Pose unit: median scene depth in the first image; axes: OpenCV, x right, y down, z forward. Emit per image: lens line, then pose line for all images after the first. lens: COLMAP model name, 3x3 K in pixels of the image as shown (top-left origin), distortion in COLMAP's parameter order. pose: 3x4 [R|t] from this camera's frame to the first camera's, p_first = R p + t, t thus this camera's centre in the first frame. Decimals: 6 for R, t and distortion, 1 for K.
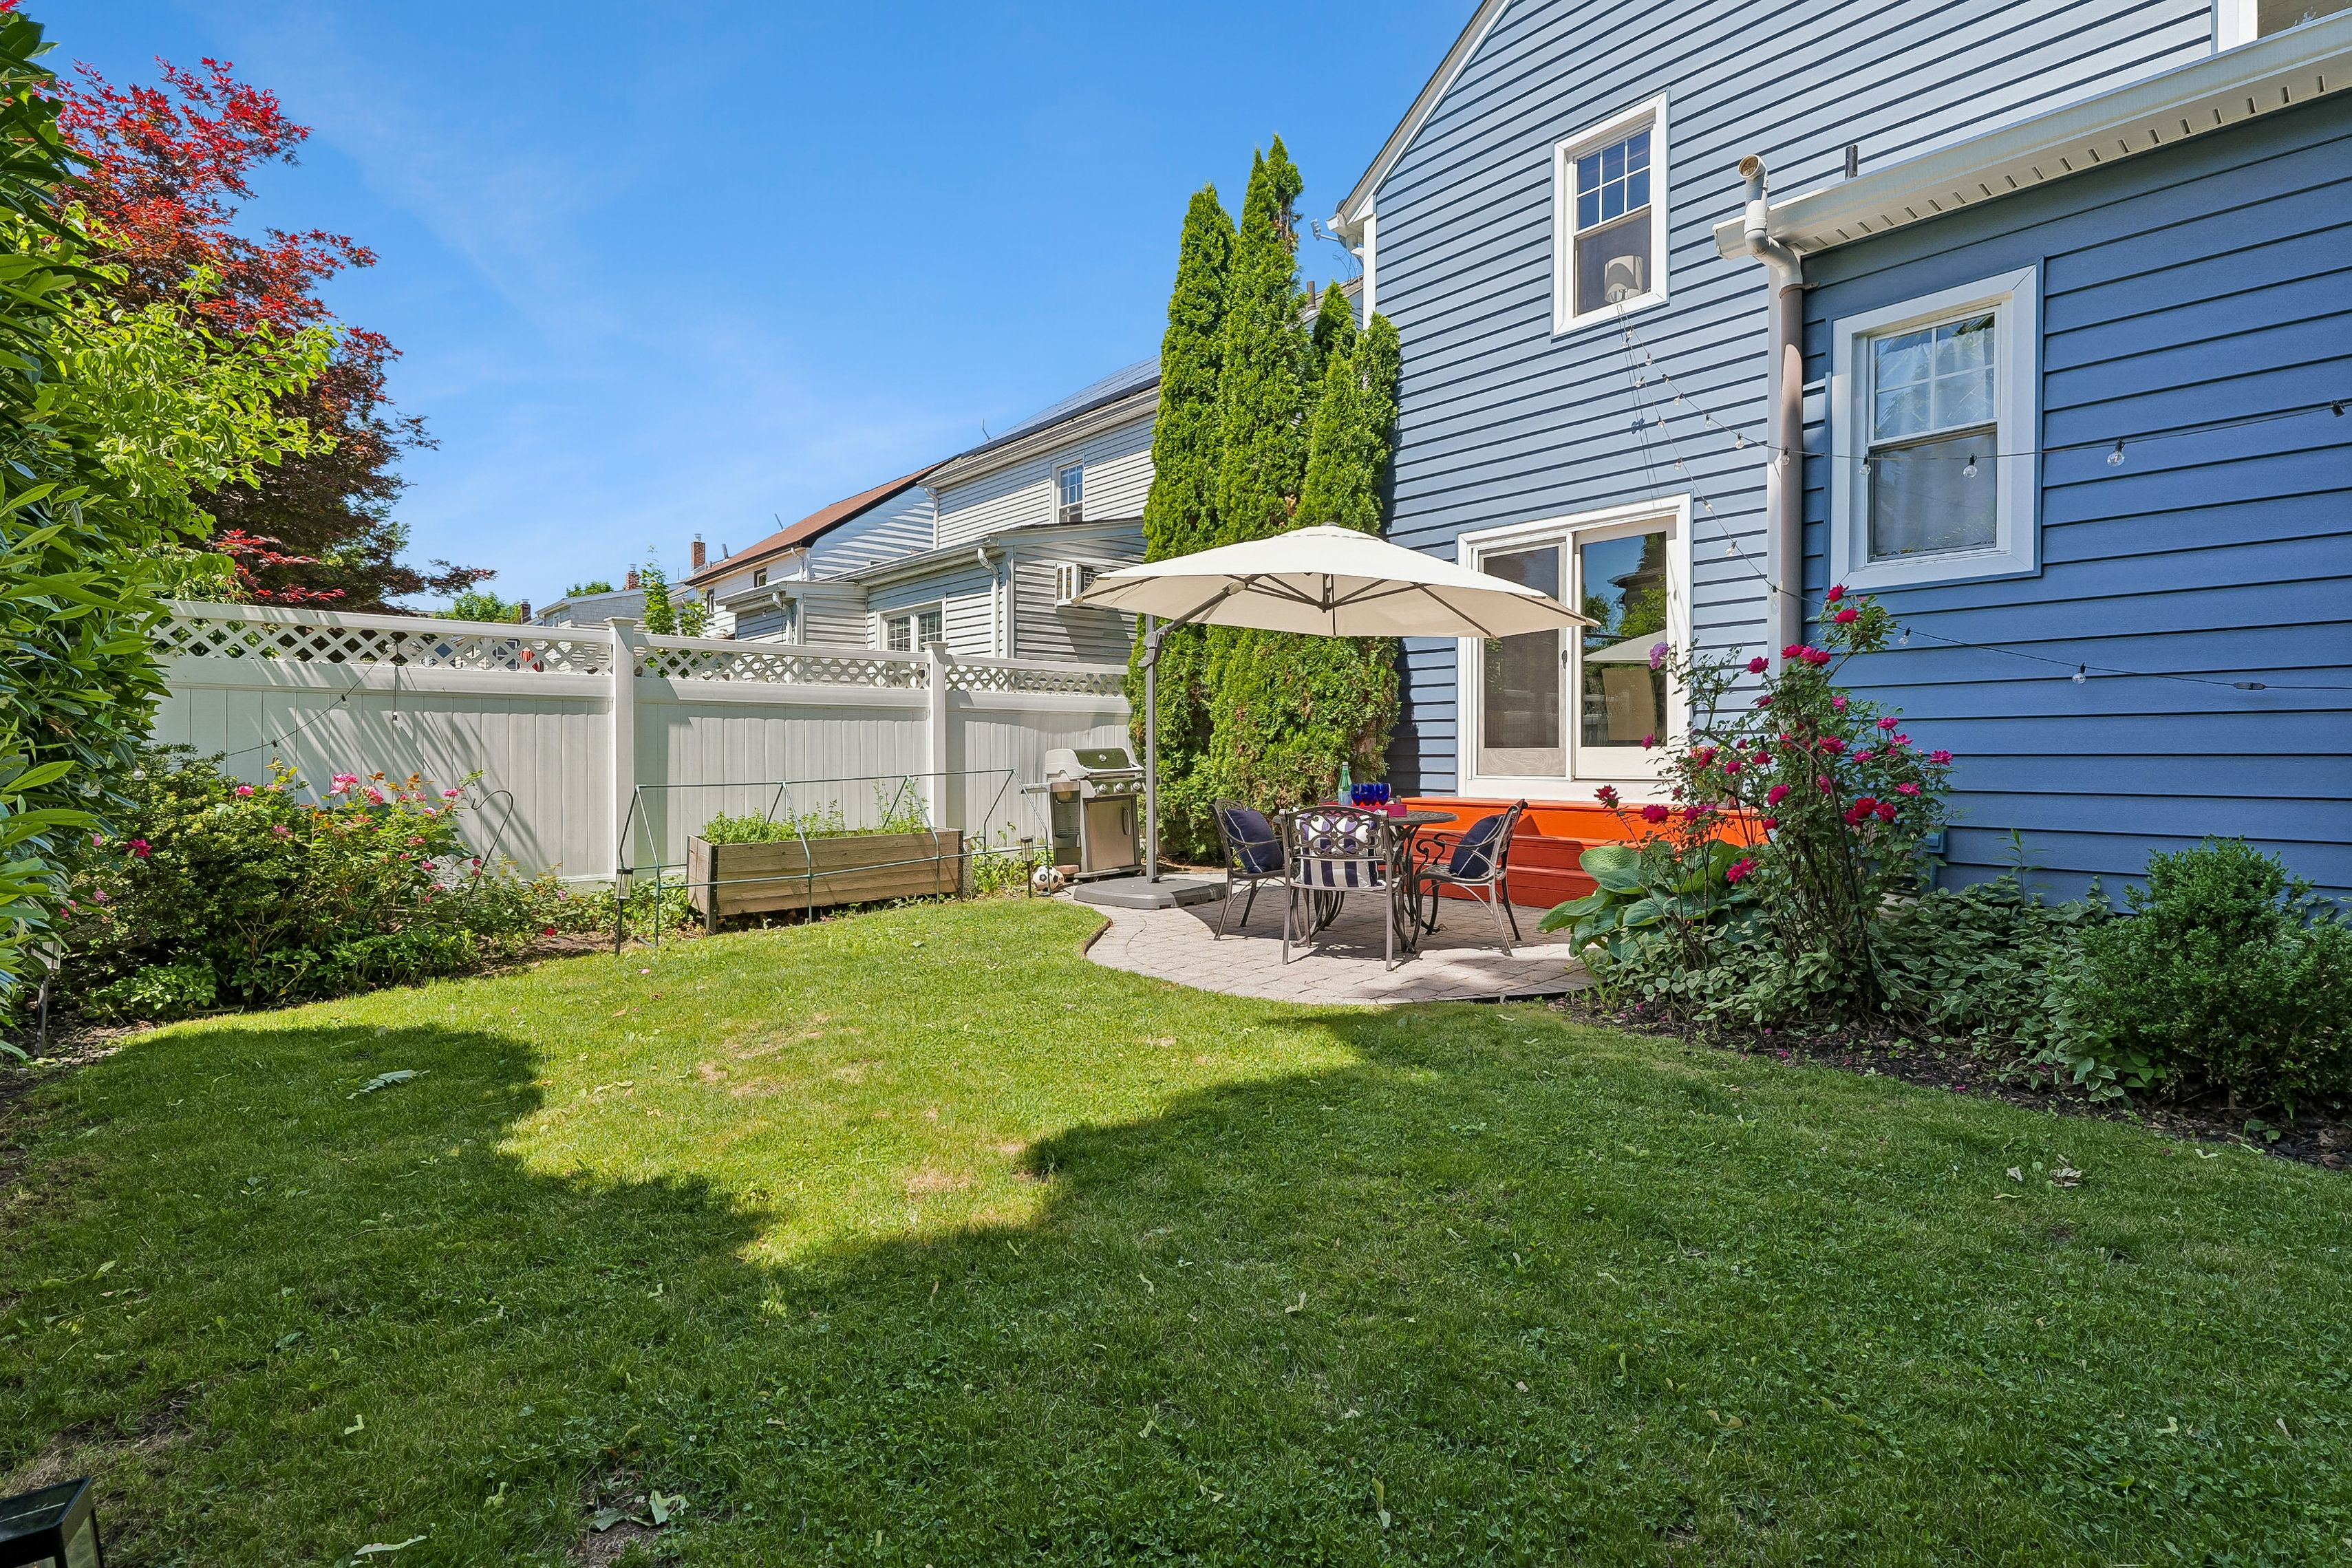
lens RADIAL K [[1110.4, 0, 1182.6], [0, 1110.4, 758.4], [0, 0, 1]] dist [0.018202, 0.000333]
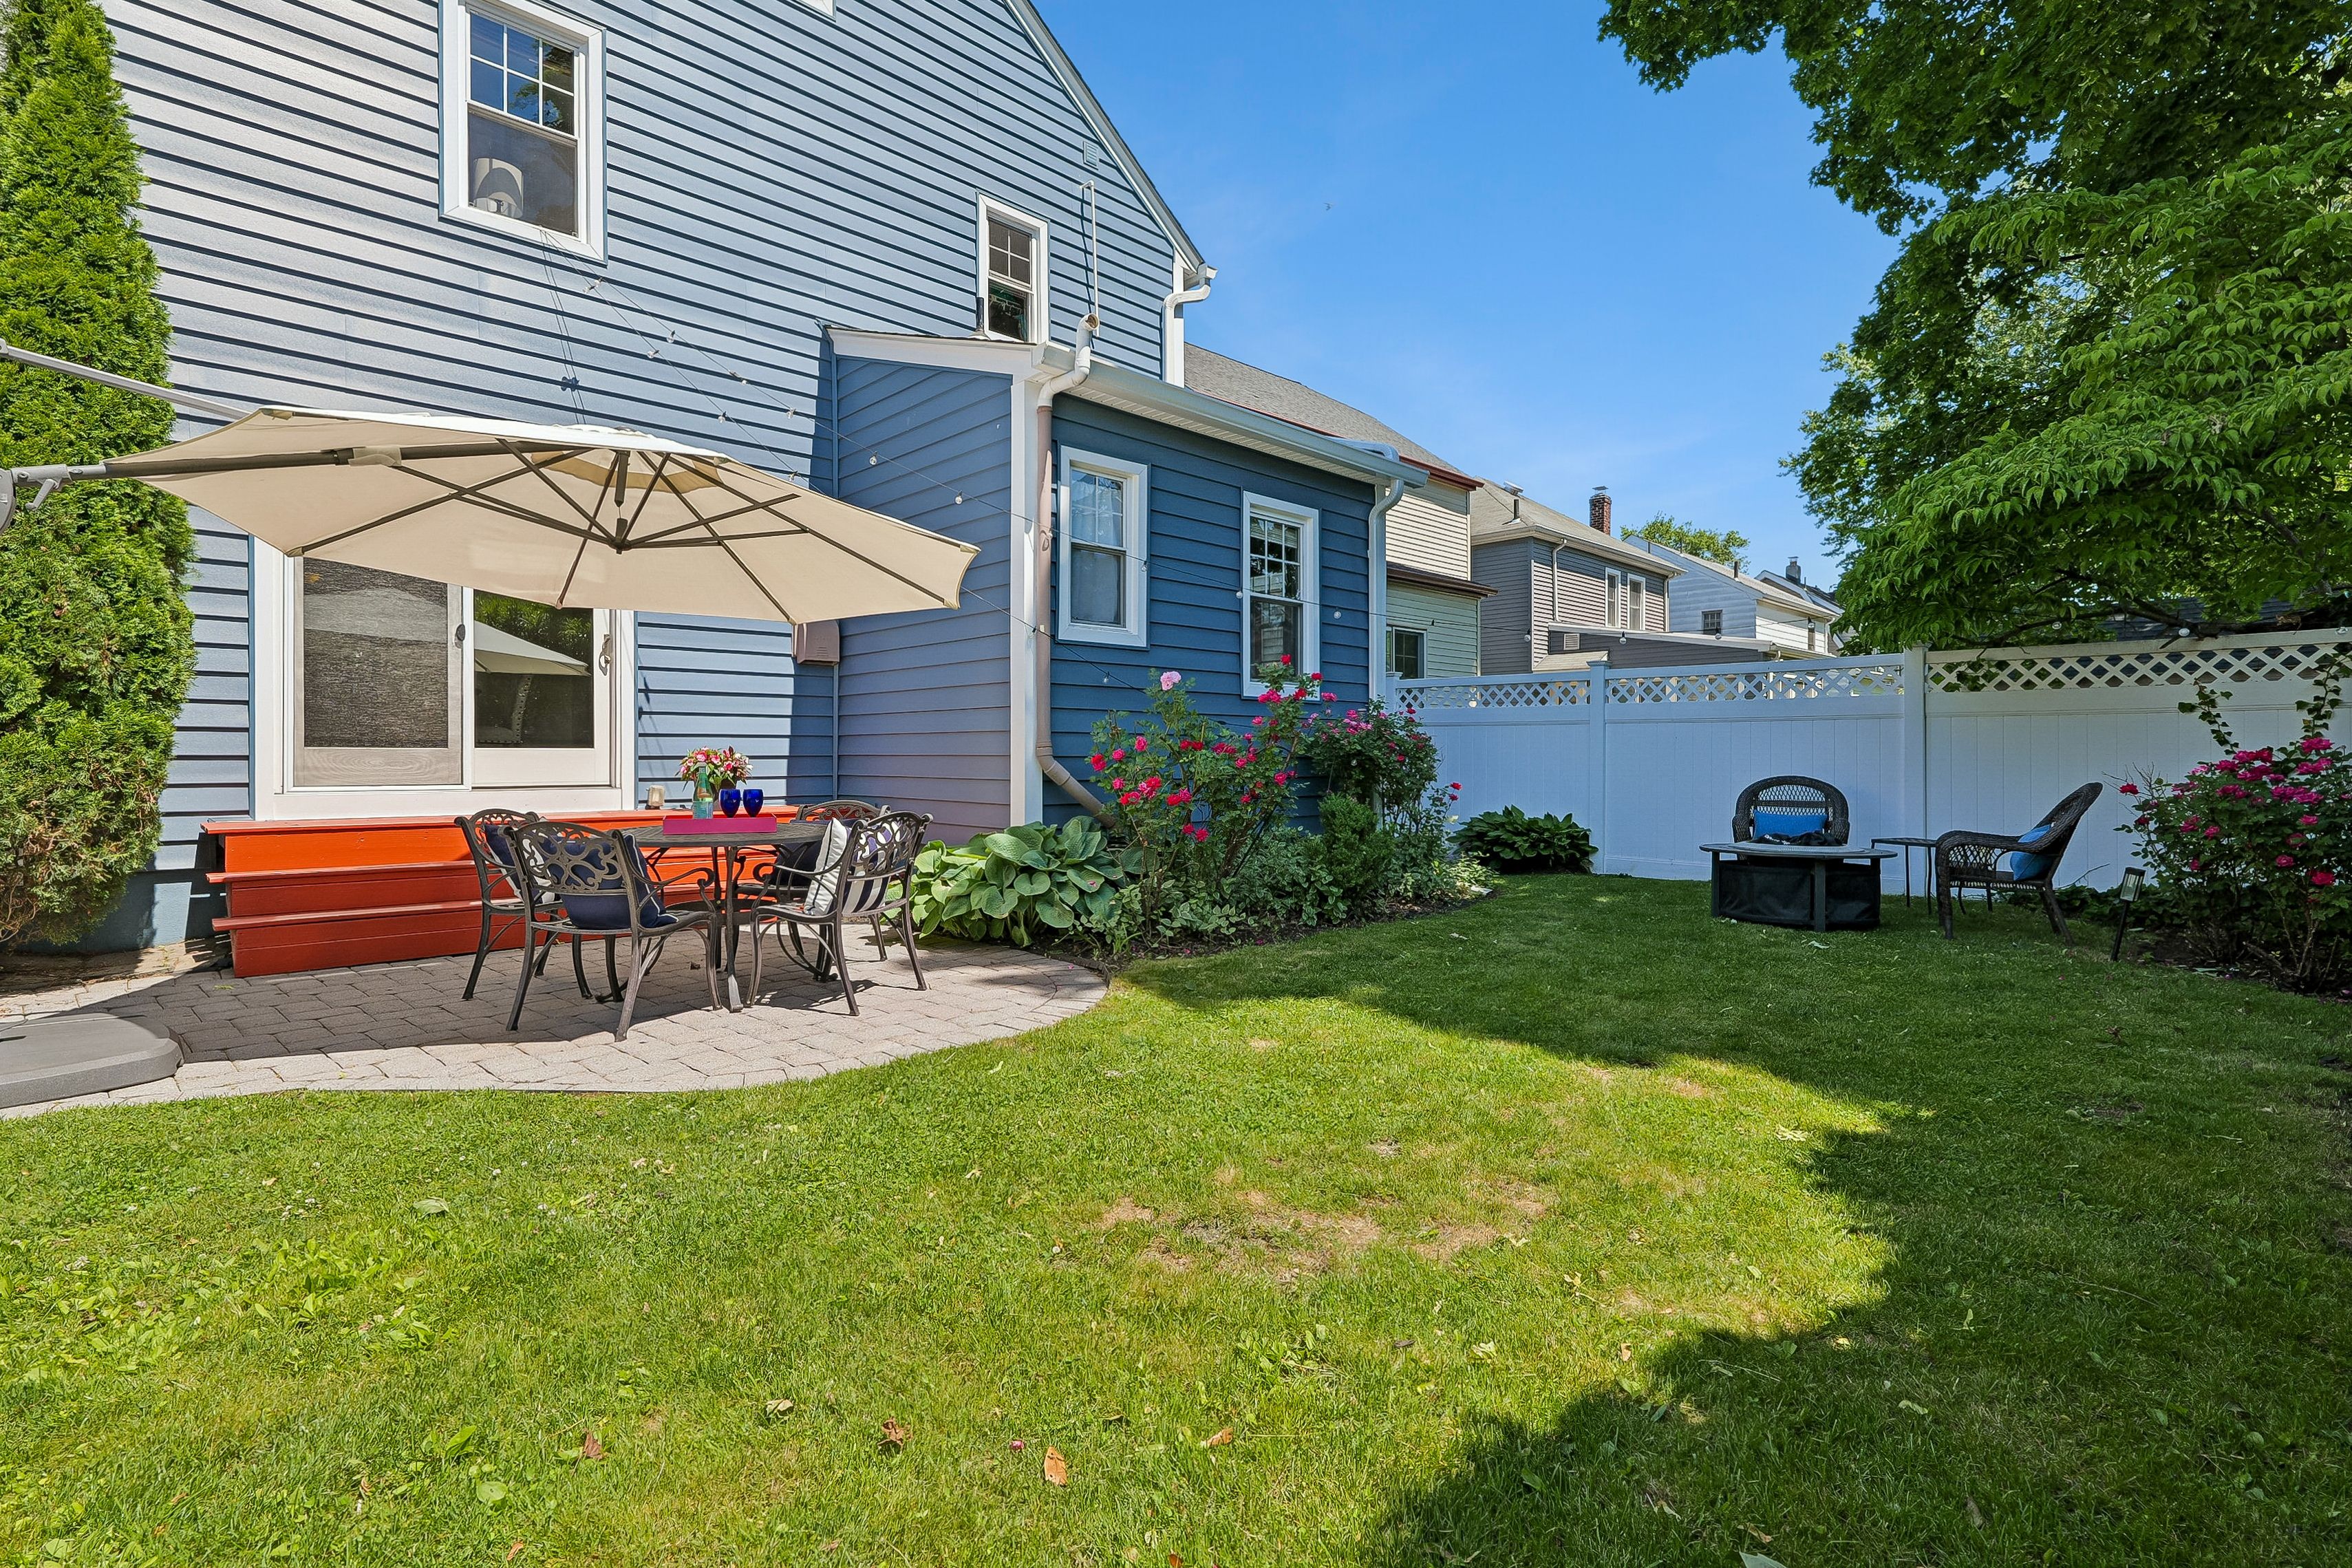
lens RADIAL K [[1110.4, 0, 1182.6], [0, 1110.4, 758.4], [0, 0, 1]] dist [0.018202, 0.000333]
pose [[-0.044487, 0.002801, 0.999006, -0.815580], [0.004153, 0.999988, -0.002619, 0.003960], [-0.999001, 0.004033, -0.044498, 0.917280]]
